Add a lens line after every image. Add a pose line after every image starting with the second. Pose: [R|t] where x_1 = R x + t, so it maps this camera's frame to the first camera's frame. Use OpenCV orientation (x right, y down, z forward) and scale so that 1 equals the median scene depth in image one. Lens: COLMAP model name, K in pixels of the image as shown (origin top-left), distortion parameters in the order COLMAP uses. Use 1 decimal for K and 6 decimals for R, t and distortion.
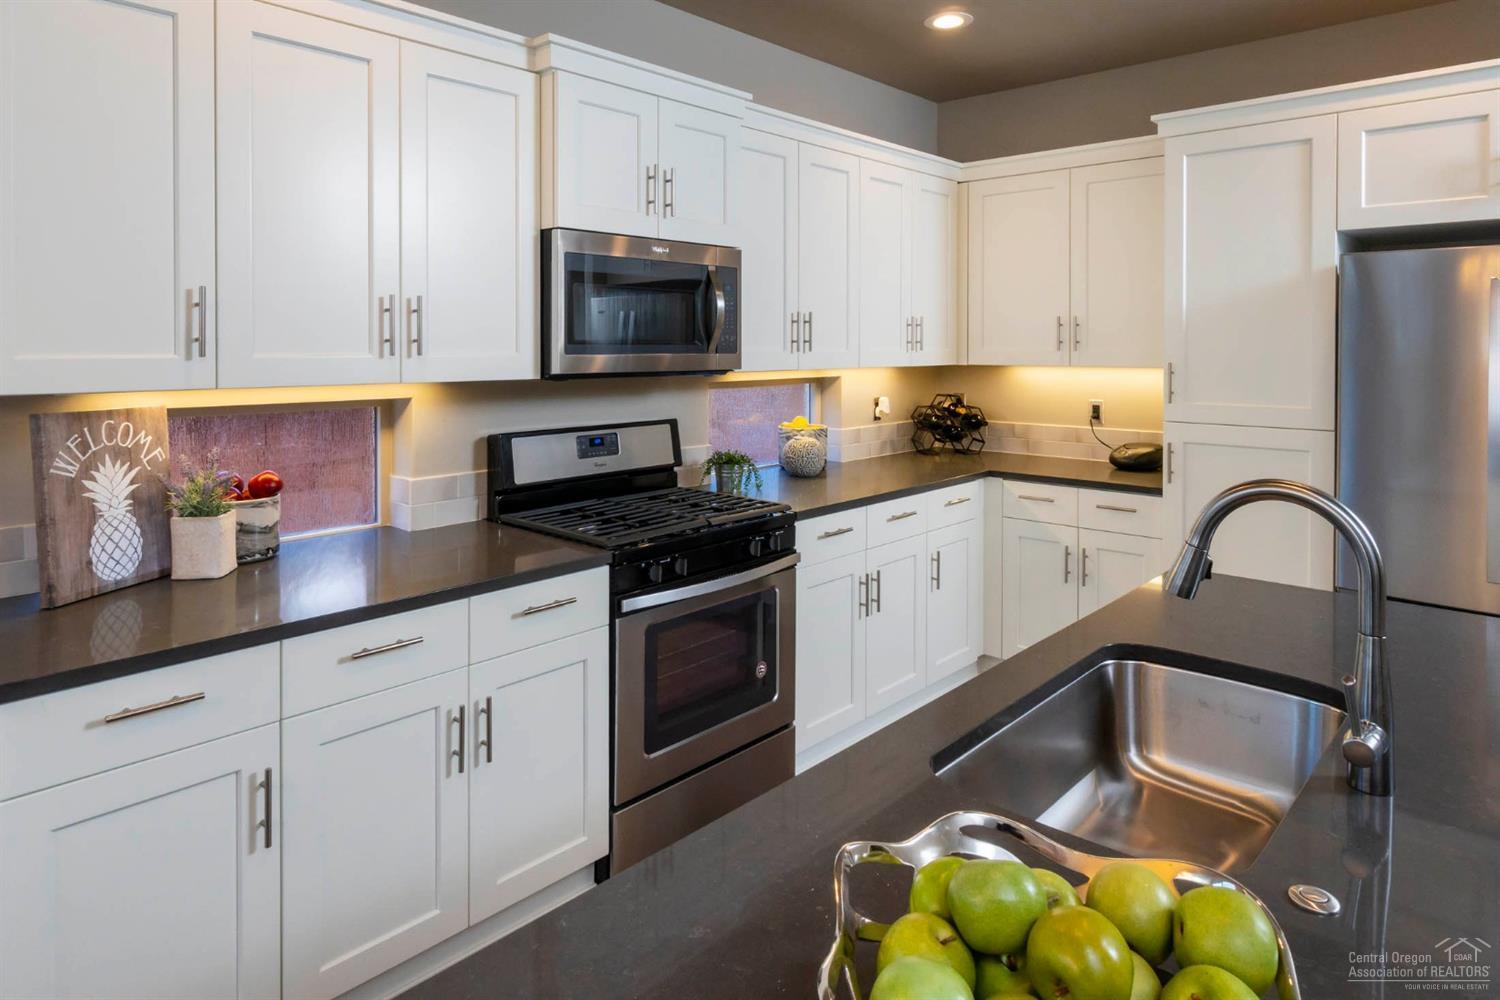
lens RADIAL K [[902.7, 0, 750.8], [0, 902.7, 351.6], [0, 0, 1]] dist [0.002346, 0.000645]
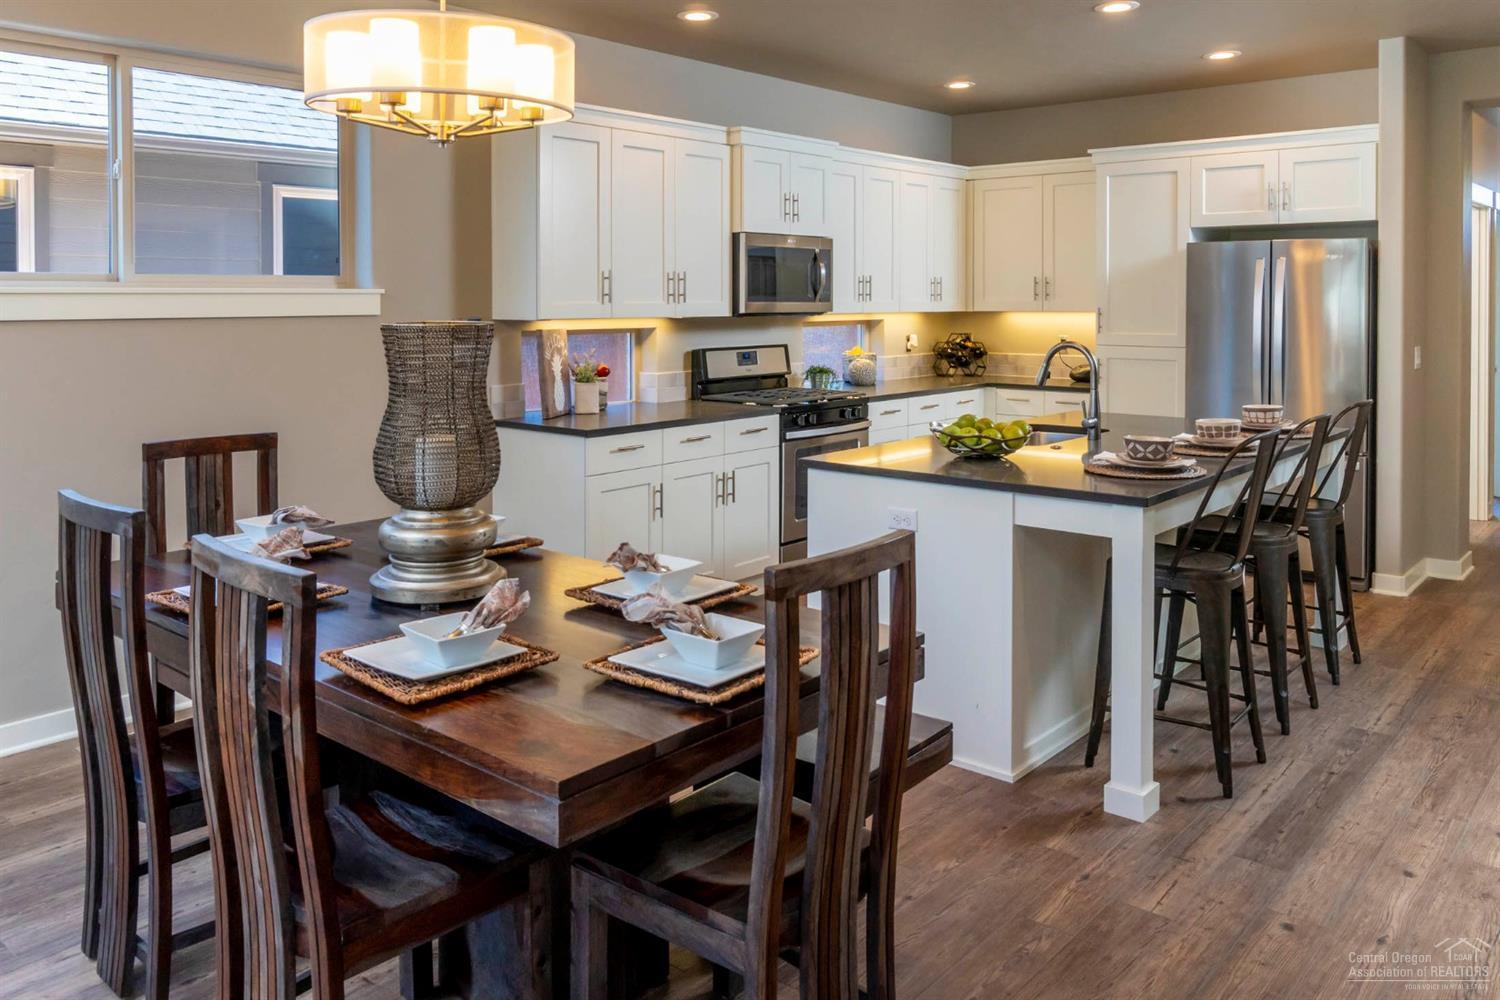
lens RADIAL K [[1160.3, 0, 748.1], [0, 1160.3, 325.1], [0, 0, 1]] dist [-0.006769, -0.004215]
pose [[0.999480, -0.003456, 0.032058, -0.233940], [0.002970, 0.999880, 0.015187, 0.011376], [-0.032107, -0.015084, 0.999371, -1.105032]]
